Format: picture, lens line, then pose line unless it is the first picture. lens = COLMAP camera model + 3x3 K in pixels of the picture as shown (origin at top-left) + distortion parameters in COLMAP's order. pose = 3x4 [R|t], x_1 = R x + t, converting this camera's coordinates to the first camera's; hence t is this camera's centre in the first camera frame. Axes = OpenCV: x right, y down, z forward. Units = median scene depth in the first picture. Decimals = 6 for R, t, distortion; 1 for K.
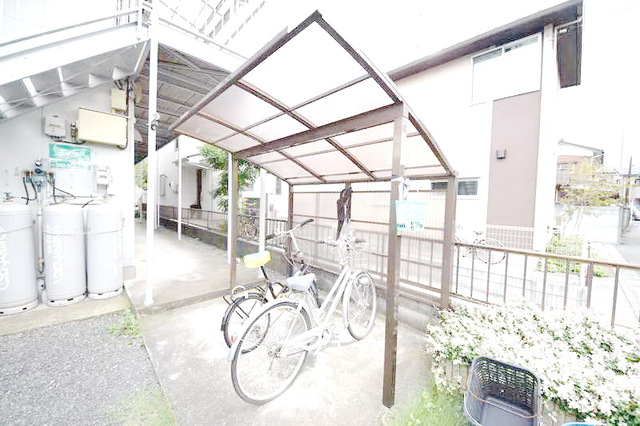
lens RADIAL K [[249.0, 0, 321.4], [0, 249.0, 207.0], [0, 0, 1]] dist [-0.001695, -0.005975]
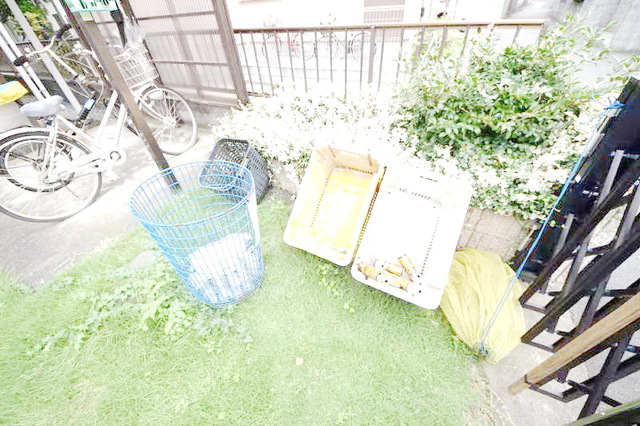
lens RADIAL K [[249.0, 0, 317.9], [0, 249.0, 212.5], [0, 0, 1]] dist [-0.001695, -0.005975]
pose [[0.952599, -0.260805, 0.156638, 0.510087], [0.106321, 0.767801, 0.631805, 0.116238], [-0.285045, -0.585203, 0.759135, -0.132642]]
